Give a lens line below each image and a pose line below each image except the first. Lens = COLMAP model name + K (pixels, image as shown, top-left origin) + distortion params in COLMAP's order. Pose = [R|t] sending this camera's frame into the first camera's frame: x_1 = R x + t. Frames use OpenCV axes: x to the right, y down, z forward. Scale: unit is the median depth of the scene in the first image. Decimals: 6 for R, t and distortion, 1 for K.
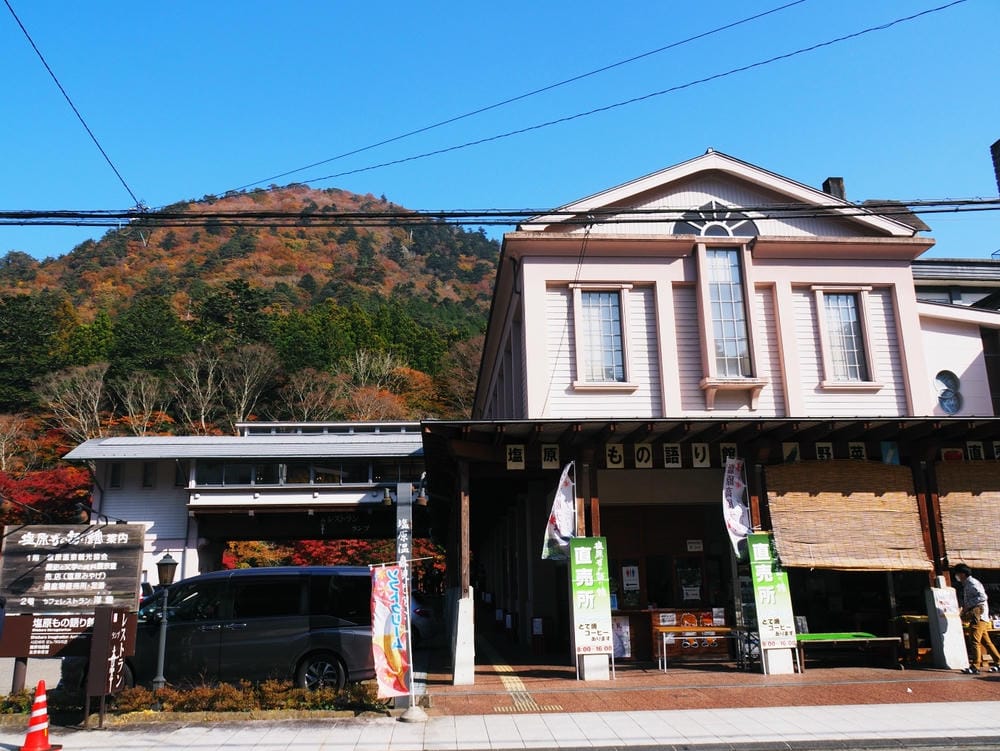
lens RADIAL K [[841.5, 0, 500.9], [0, 841.5, 362.2], [0, 0, 1]] dist [-0.033978, 0.010431]
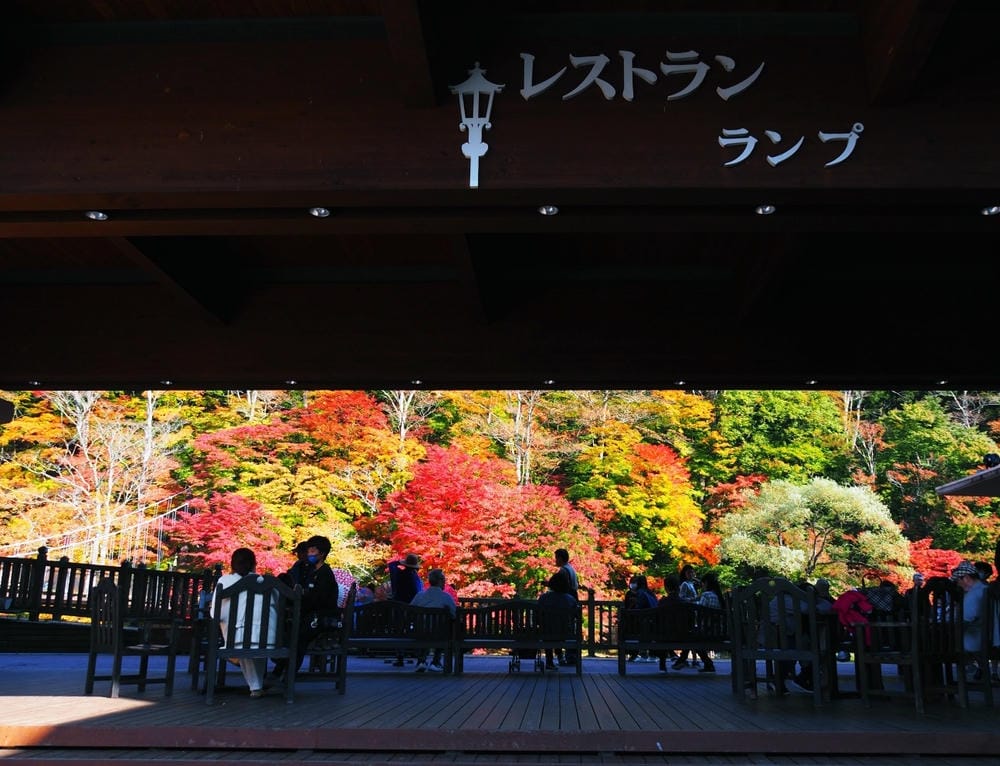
lens RADIAL K [[893.9, 0, 533.4], [0, 893.9, 382.4], [0, 0, 1]] dist [-0.005134, -0.002364]
pose [[0.995339, 0.005124, -0.096301, -0.021888], [-0.004540, 0.999970, 0.006284, 0.025503], [0.096331, -0.005818, 0.995332, 0.096392]]
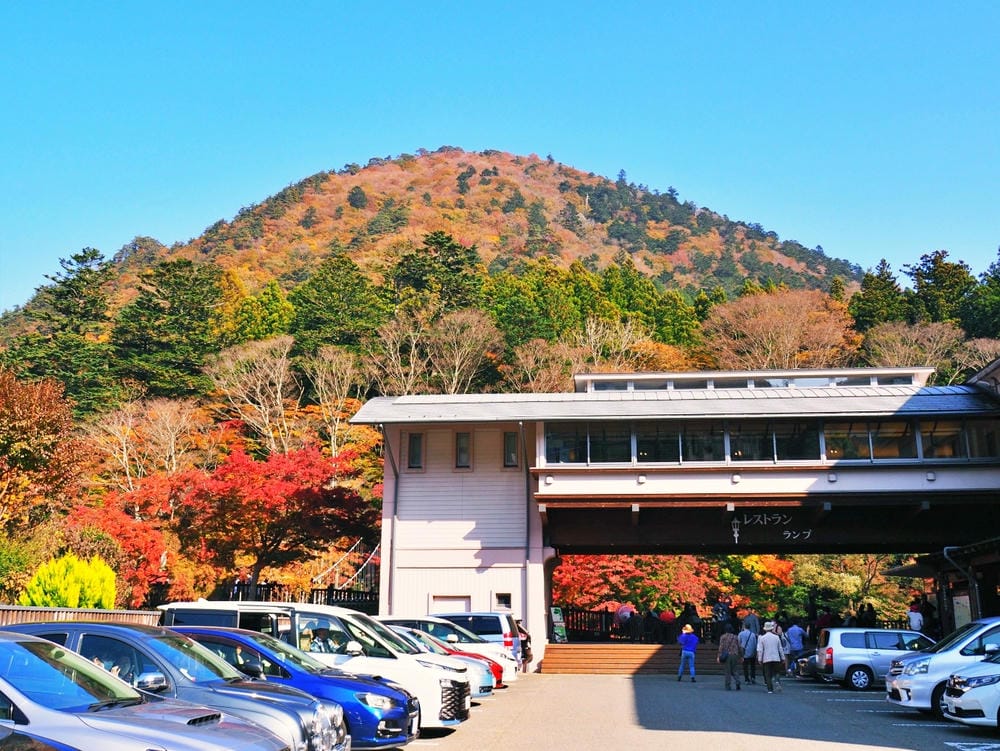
lens RADIAL K [[995.7, 0, 500.9], [0, 995.7, 358.1], [0, 0, 1]] dist [0.005493, -0.000395]
pose [[0.984450, -0.019233, -0.174608, -0.028594], [0.018949, 0.999815, -0.003292, 0.007399], [0.174639, -0.000068, 0.984633, 0.026609]]
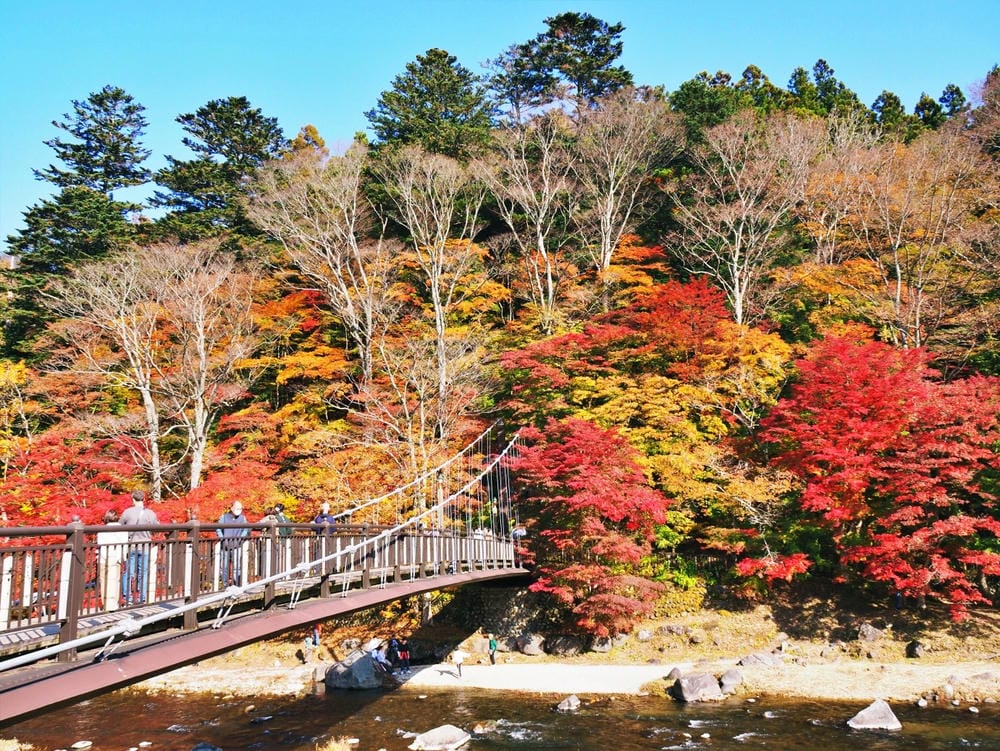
lens RADIAL K [[841.5, 0, 500.9], [0, 841.5, 362.2], [0, 0, 1]] dist [-0.033978, 0.010431]
pose [[0.948268, -0.074552, -0.308594, -0.061651], [0.092489, 0.994746, 0.043889, 0.032601], [0.303701, -0.070160, 0.950181, 0.135113]]
